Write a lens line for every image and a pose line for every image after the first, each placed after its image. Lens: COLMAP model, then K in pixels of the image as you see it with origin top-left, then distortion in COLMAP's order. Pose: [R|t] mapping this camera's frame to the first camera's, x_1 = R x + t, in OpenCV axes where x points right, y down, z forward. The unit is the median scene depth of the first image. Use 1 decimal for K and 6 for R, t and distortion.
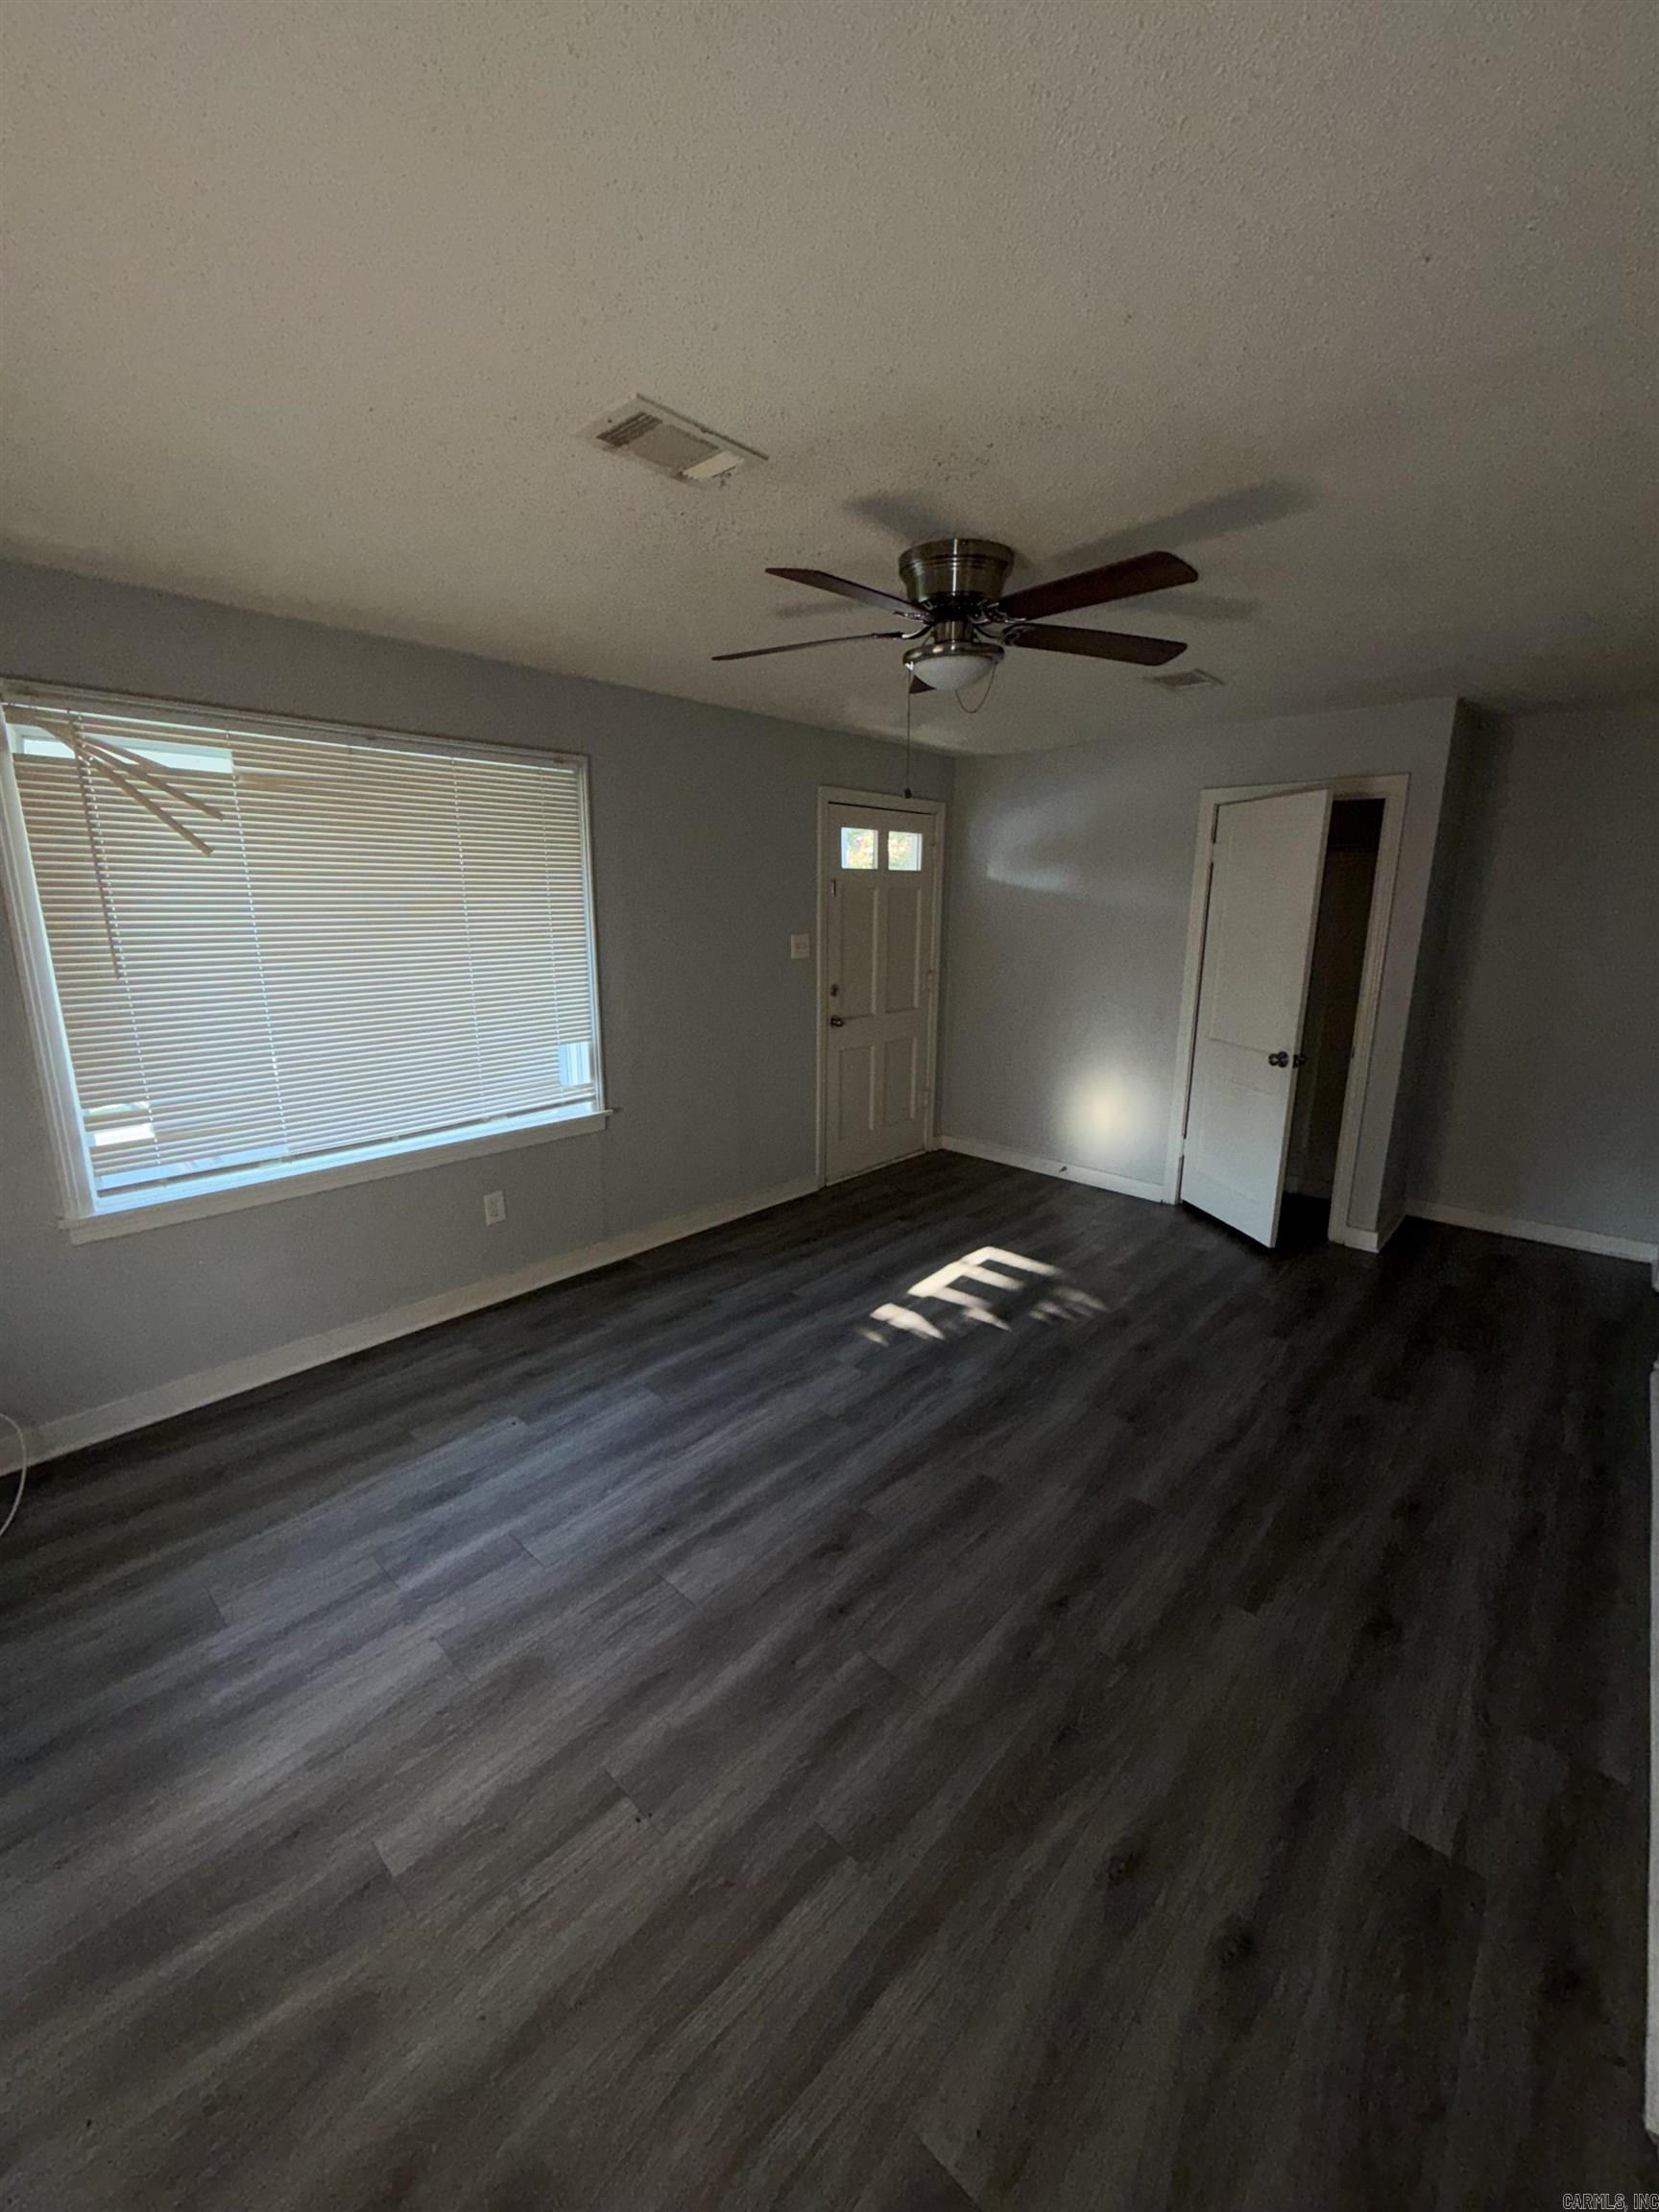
lens RADIAL K [[884.7, 0, 829.0], [0, 884.7, 1099.6], [0, 0, 1]] dist [-0.000860, -0.000066]
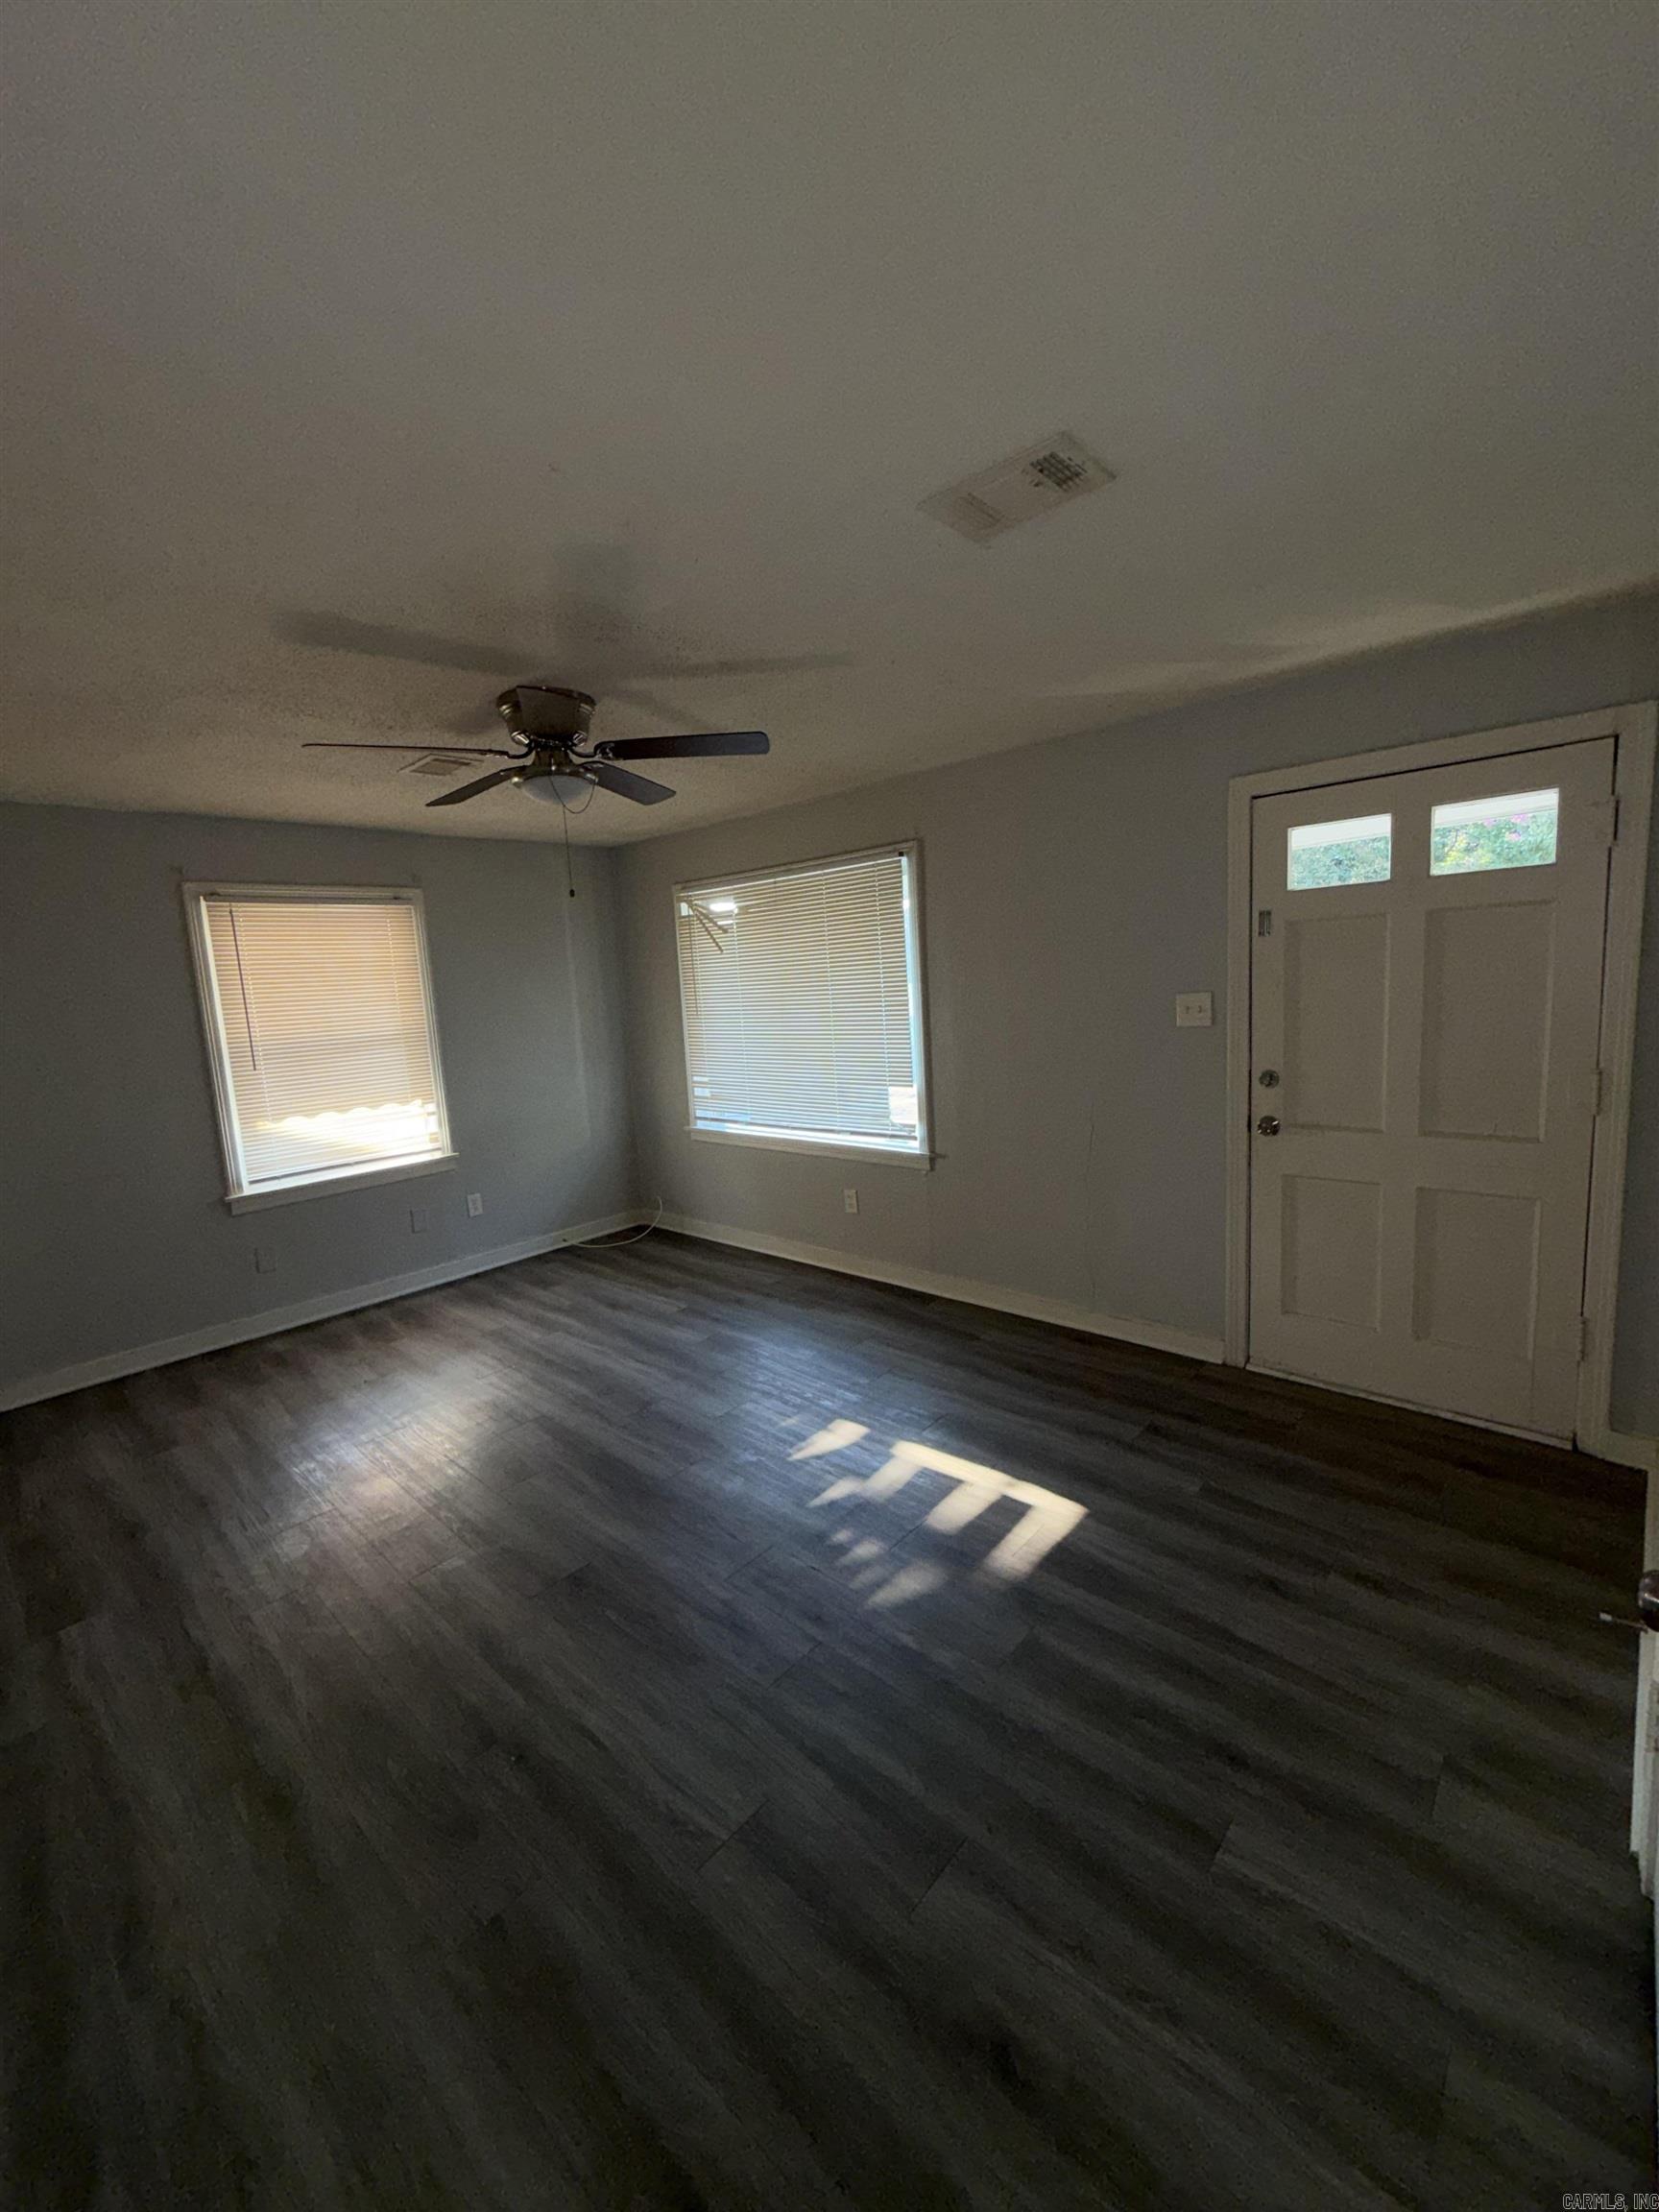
lens RADIAL K [[884.7, 0, 829.0], [0, 884.7, 1099.6], [0, 0, 1]] dist [-0.000860, -0.000066]
pose [[-0.008462, 0.132802, -0.991106, 0.895699], [-0.166442, 0.977129, 0.132350, -0.191594], [0.986015, 0.166082, 0.013836, 0.921824]]
